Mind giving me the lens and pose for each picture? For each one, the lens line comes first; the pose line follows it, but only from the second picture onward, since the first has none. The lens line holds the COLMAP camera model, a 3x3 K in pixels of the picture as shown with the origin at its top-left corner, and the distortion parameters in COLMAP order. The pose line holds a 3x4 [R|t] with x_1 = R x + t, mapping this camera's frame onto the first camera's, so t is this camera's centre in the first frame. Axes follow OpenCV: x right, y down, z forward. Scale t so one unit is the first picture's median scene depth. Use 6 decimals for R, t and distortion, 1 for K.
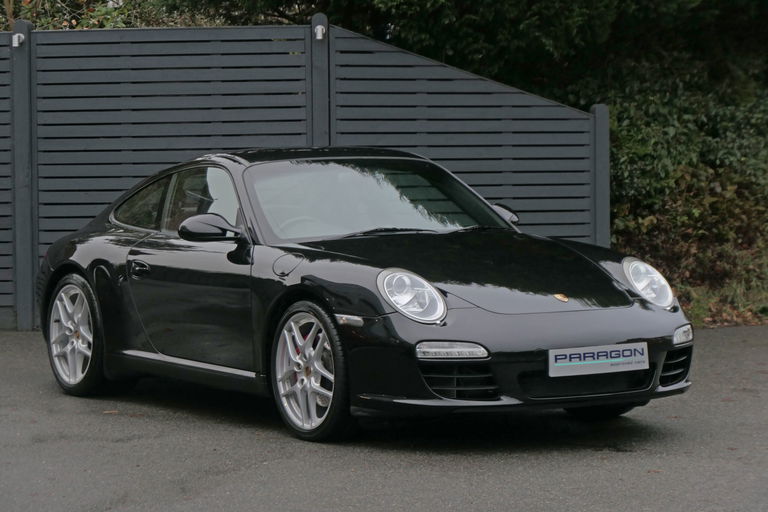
lens RADIAL K [[2561.4, 0, 382.2], [0, 2561.4, 248.6], [0, 0, 1]] dist [-0.209312, 0.000000]
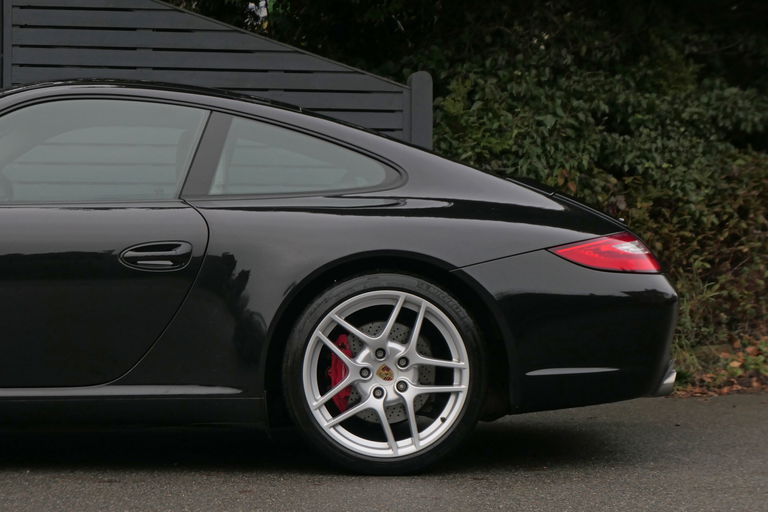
lens RADIAL K [[2098.6, 0, 386.1], [0, 2098.6, 258.1], [0, 0, 1]] dist [-0.117198, 0.000000]
pose [[0.991107, 0.010505, -0.132649, 0.148810], [-0.016785, 0.998786, -0.046313, 0.020048], [0.132002, 0.048128, 0.990080, 0.429541]]
